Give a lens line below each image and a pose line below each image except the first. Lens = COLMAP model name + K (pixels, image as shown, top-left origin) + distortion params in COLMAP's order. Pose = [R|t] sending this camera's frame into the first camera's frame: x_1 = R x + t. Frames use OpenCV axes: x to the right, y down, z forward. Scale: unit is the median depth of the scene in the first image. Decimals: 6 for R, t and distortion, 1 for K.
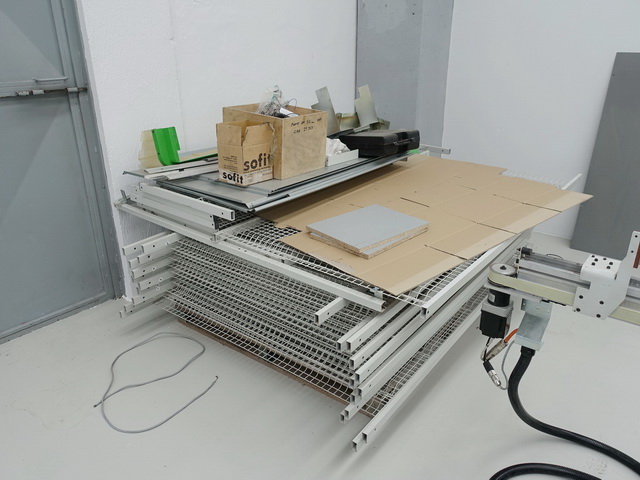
lens RADIAL K [[492.0, 0, 321.8], [0, 492.0, 241.1], [0, 0, 1]] dist [-0.001885, 0.000862]
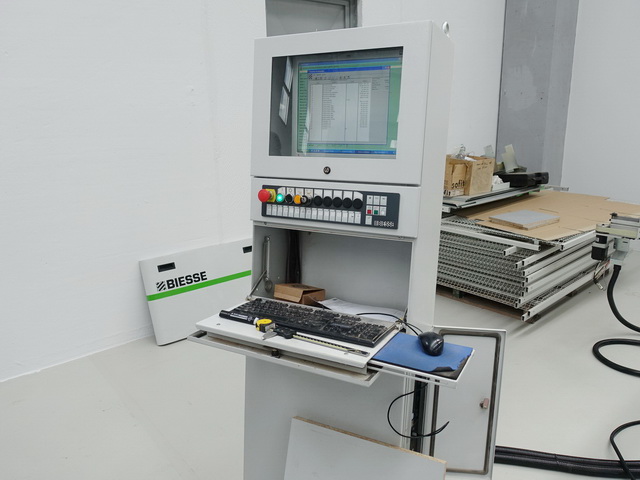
lens RADIAL K [[492.0, 0, 321.8], [0, 492.0, 241.1], [0, 0, 1]] dist [-0.001885, 0.000862]
pose [[0.981230, 0.030799, -0.190368, -0.268396], [-0.054502, 0.991209, -0.120560, 0.289428], [0.184981, 0.128672, 0.974282, -0.825678]]
